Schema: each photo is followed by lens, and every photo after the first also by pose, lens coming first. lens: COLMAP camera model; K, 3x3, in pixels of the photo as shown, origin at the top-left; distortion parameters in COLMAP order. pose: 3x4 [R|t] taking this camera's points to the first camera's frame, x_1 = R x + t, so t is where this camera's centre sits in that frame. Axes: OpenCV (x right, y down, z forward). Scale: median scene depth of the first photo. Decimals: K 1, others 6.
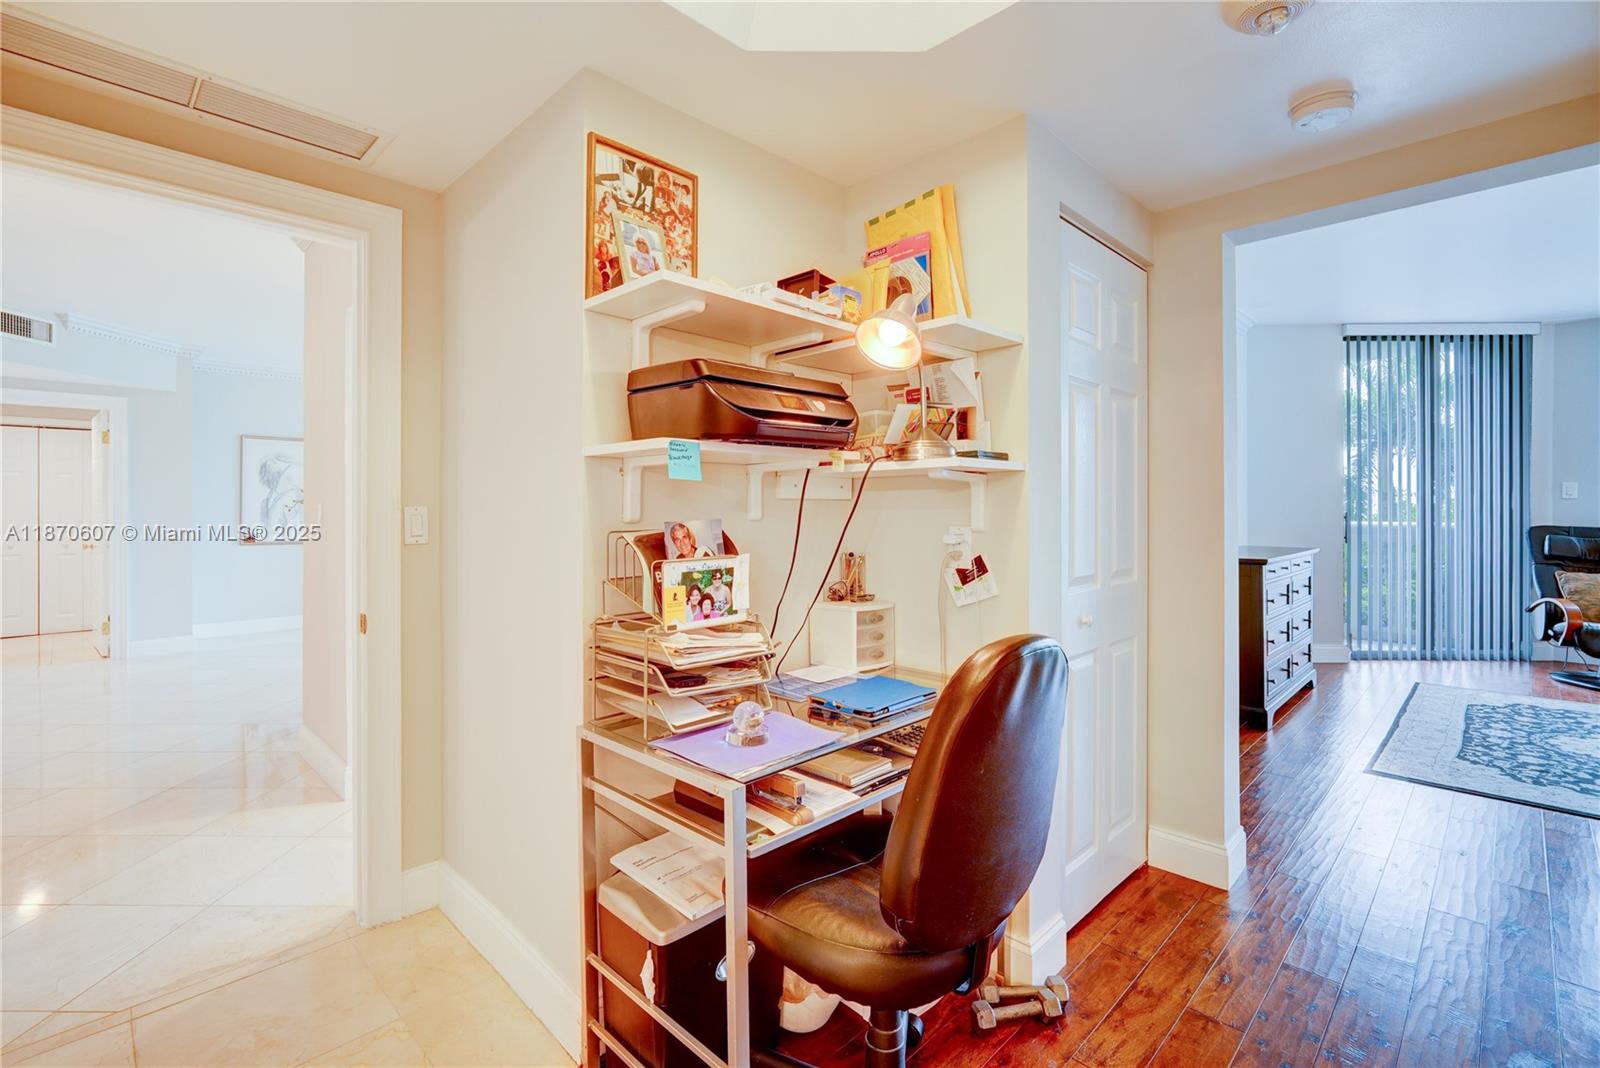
lens RADIAL K [[716.8, 0, 791.0], [0, 716.8, 498.7], [0, 0, 1]] dist [0.000030, -0.000120]
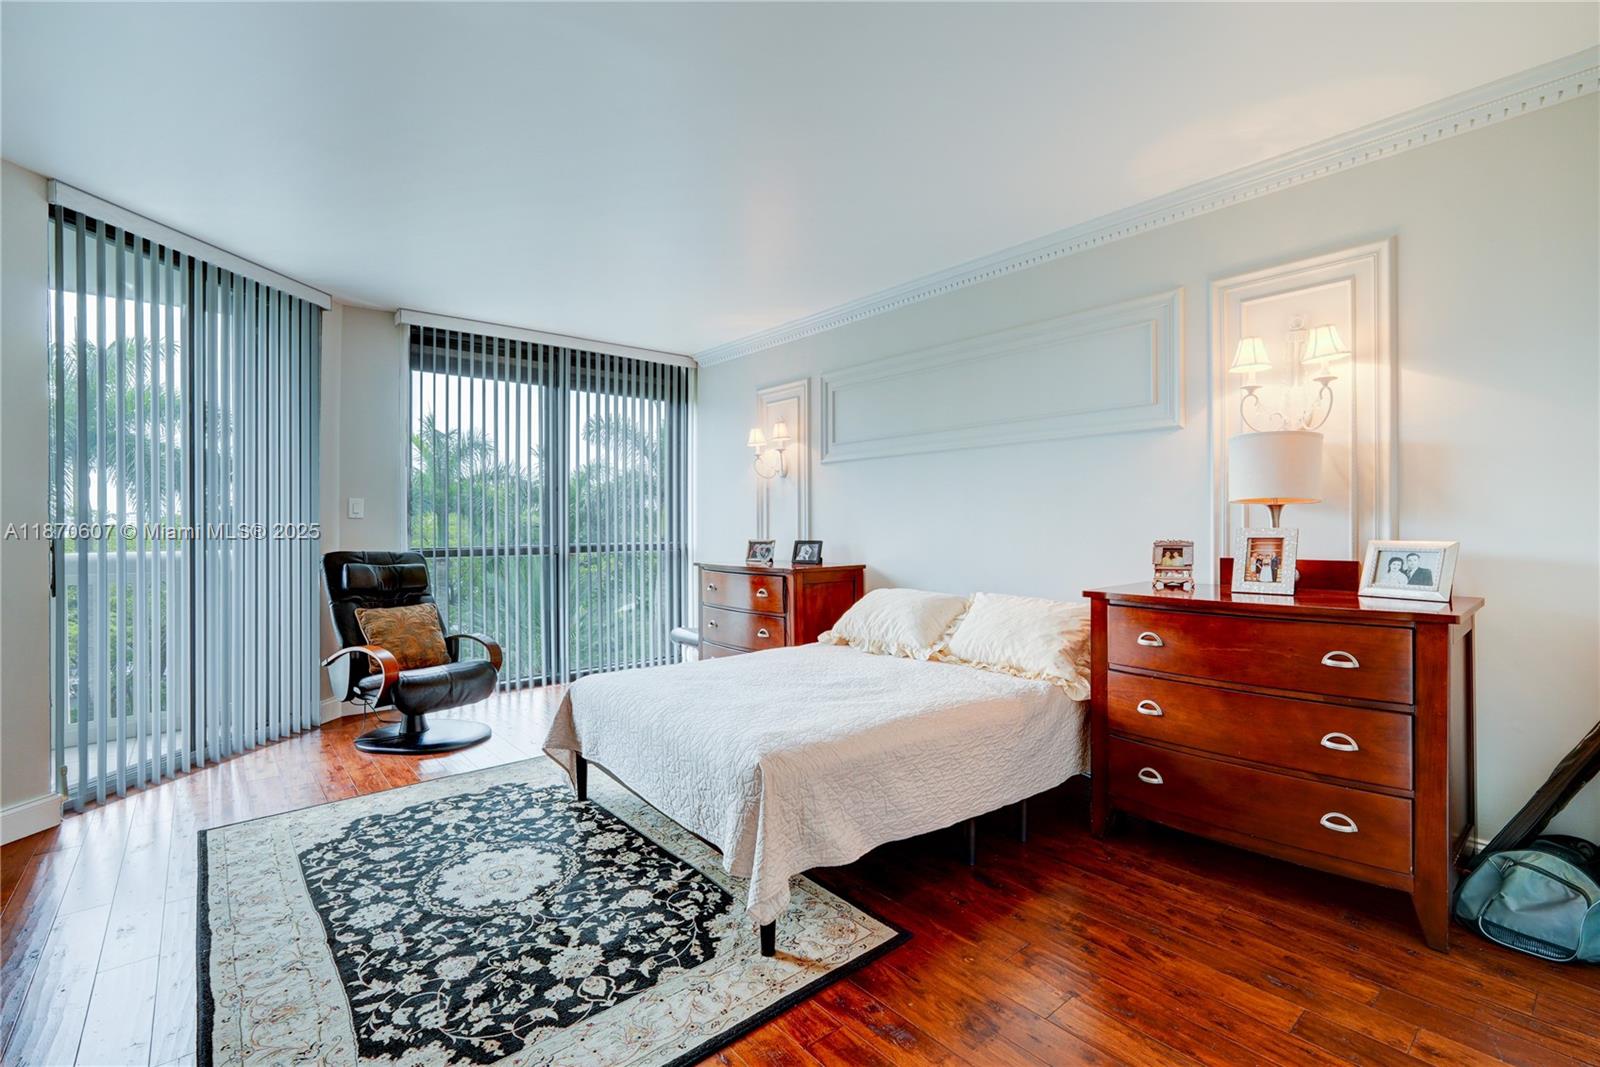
lens RADIAL K [[715.3, 0, 792.7], [0, 715.3, 535.3], [0, 0, 1]] dist [-0.012704, 0.008945]
pose [[0.108356, 0.006330, 0.994092, 0.335051], [0.000869, 0.999979, -0.006462, 0.024980], [-0.994112, 0.001564, 0.108348, 0.432717]]
